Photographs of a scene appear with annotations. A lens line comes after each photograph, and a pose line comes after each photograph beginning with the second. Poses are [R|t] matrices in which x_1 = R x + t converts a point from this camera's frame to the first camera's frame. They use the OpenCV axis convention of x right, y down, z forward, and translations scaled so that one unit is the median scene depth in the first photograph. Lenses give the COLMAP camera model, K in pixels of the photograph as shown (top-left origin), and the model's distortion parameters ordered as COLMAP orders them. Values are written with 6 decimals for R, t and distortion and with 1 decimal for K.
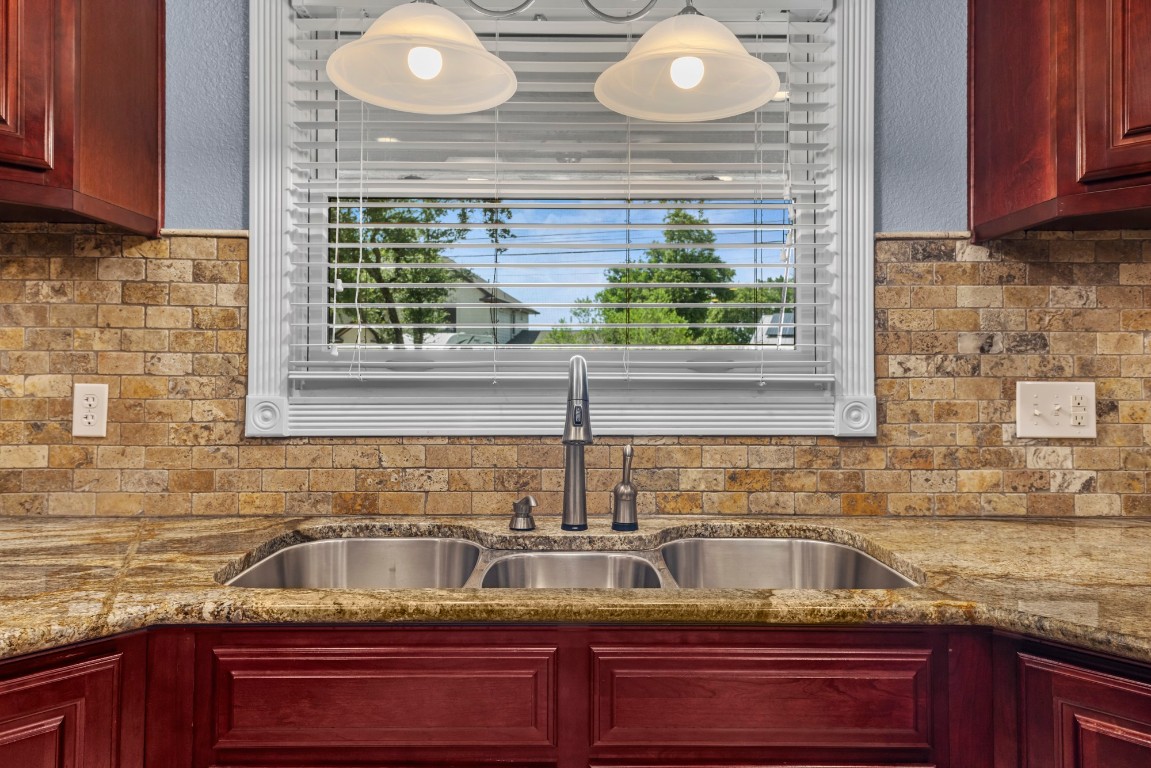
lens RADIAL K [[776.0, 0, 578.4], [0, 776.0, 358.4], [0, 0, 1]] dist [0.041084, -0.002137]
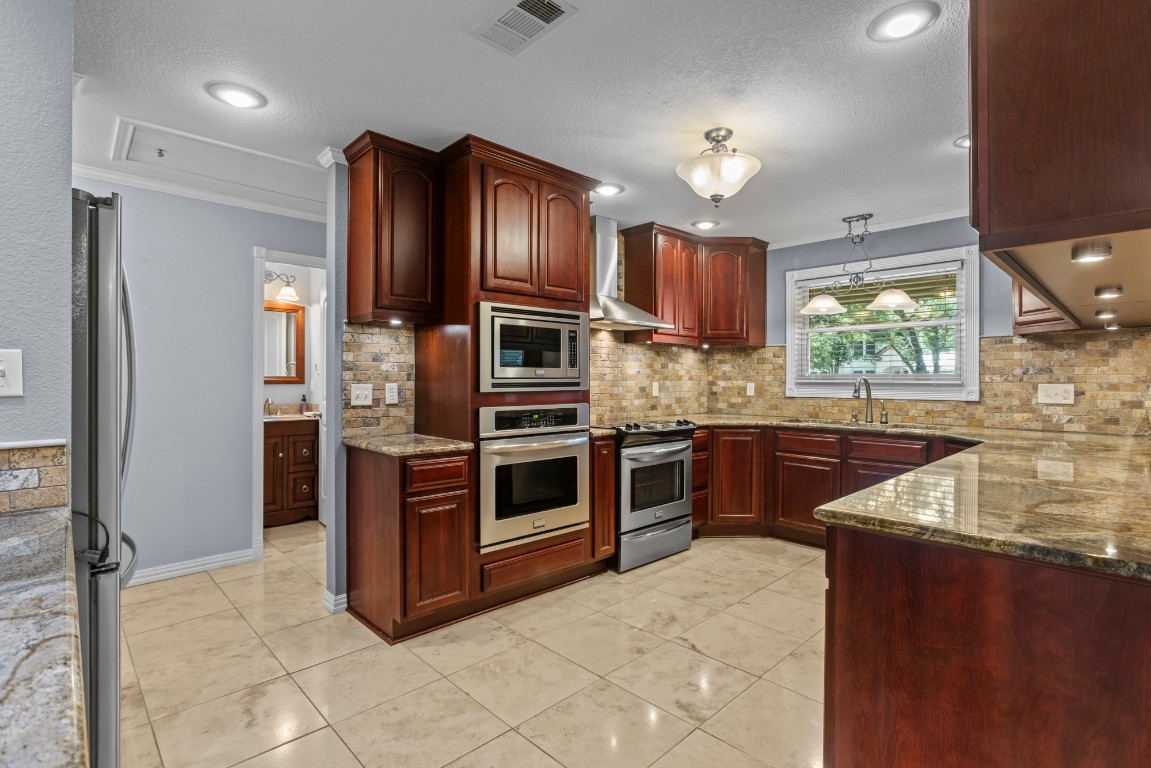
lens RADIAL K [[545.5, 0, 585.8], [0, 545.5, 380.1], [0, 0, 1]] dist [-0.013307, 0.007238]
pose [[0.694822, 0.001518, -0.719180, 0.841920], [0.006219, 0.999948, 0.008120, -0.012003], [0.719155, -0.010114, 0.694776, -1.615722]]
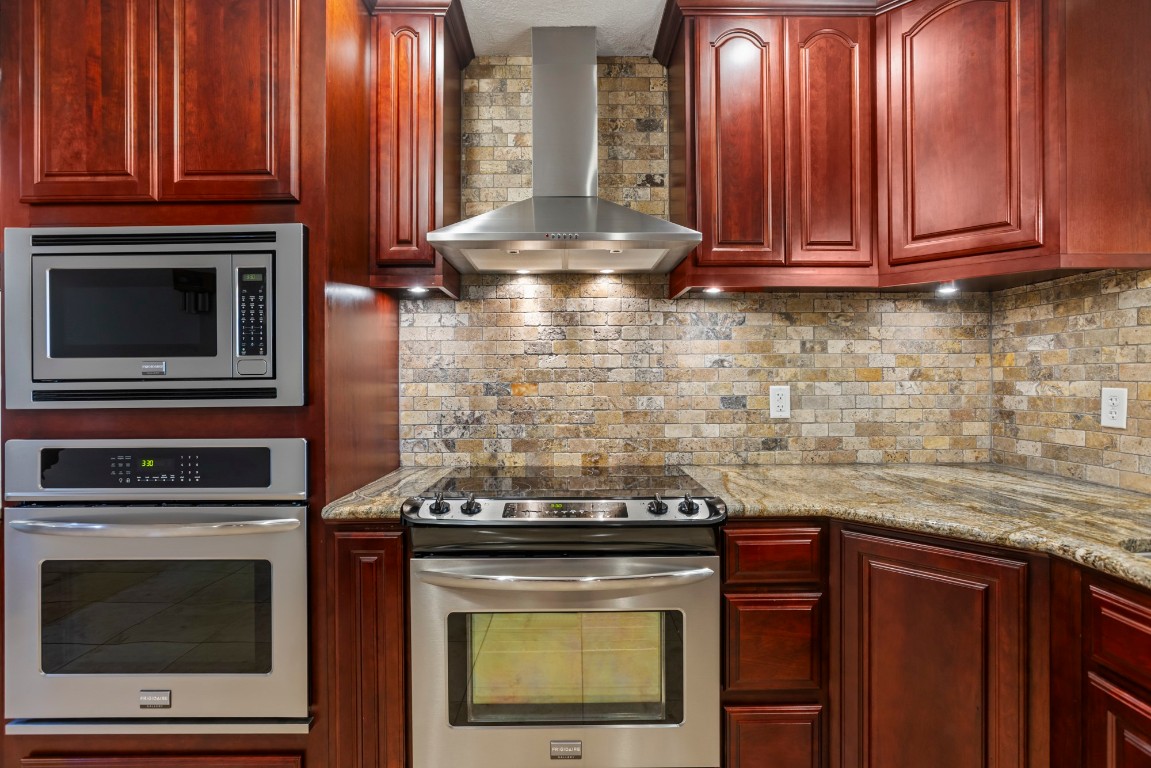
lens RADIAL K [[545.5, 0, 574.3], [0, 545.5, 378.9], [0, 0, 1]] dist [-0.013307, 0.007238]
pose [[0.010959, -0.001528, -0.999939, 0.286997], [0.015254, 0.999883, -0.001360, 0.004061], [0.999824, -0.015239, 0.010981, 0.077410]]
